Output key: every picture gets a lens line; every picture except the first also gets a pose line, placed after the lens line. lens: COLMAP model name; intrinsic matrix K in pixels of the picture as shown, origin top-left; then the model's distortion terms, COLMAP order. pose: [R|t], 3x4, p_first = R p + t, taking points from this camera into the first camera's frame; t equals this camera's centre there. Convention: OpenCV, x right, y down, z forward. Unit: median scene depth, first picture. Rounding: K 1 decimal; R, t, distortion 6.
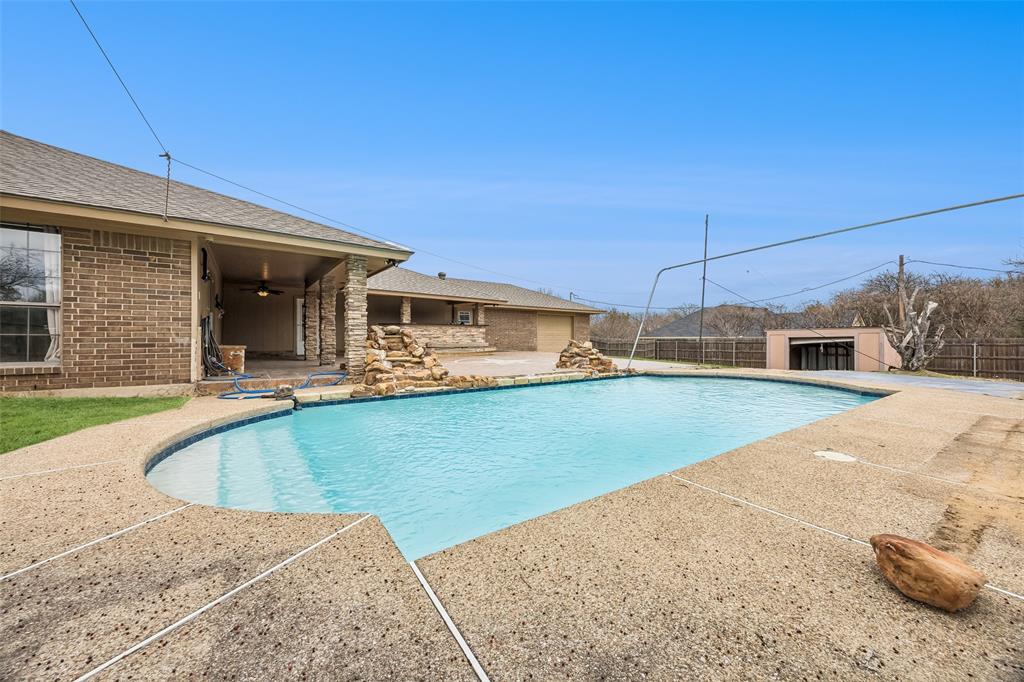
lens RADIAL K [[393.0, 0, 514.7], [0, 393.0, 339.7], [0, 0, 1]] dist [-0.006659, 0.000883]
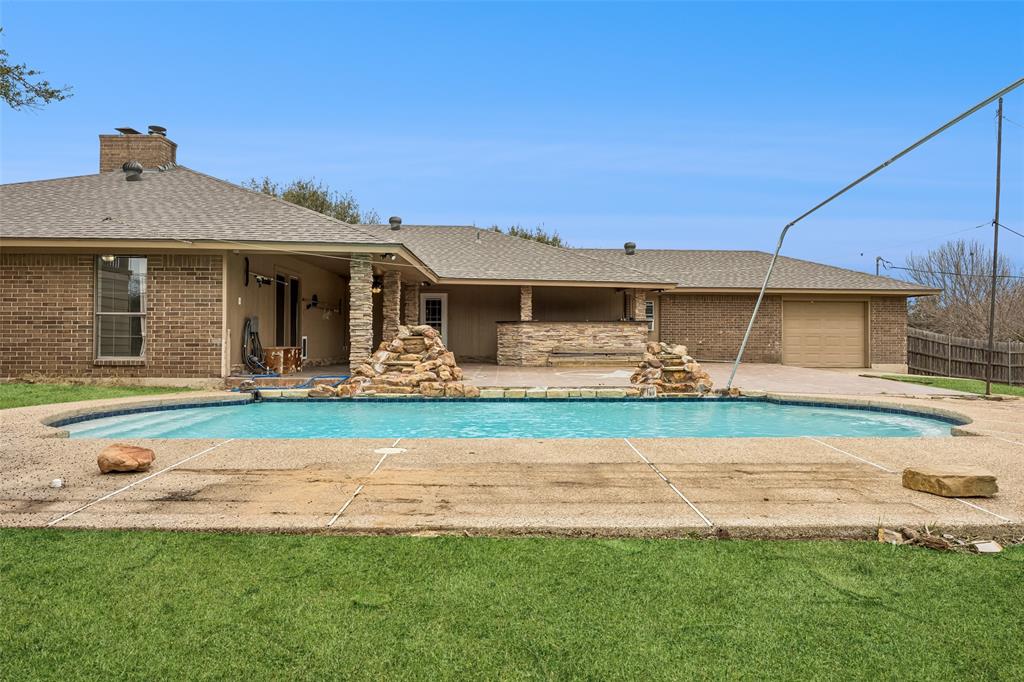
lens RADIAL K [[662.0, 0, 515.0], [0, 662.0, 336.7], [0, 0, 1]] dist [-0.002706, -0.000330]
pose [[0.825062, -0.003283, -0.565033, 0.822291], [-0.004026, 0.999924, -0.011689, 0.007081], [0.565028, 0.011919, 0.824986, -0.101718]]
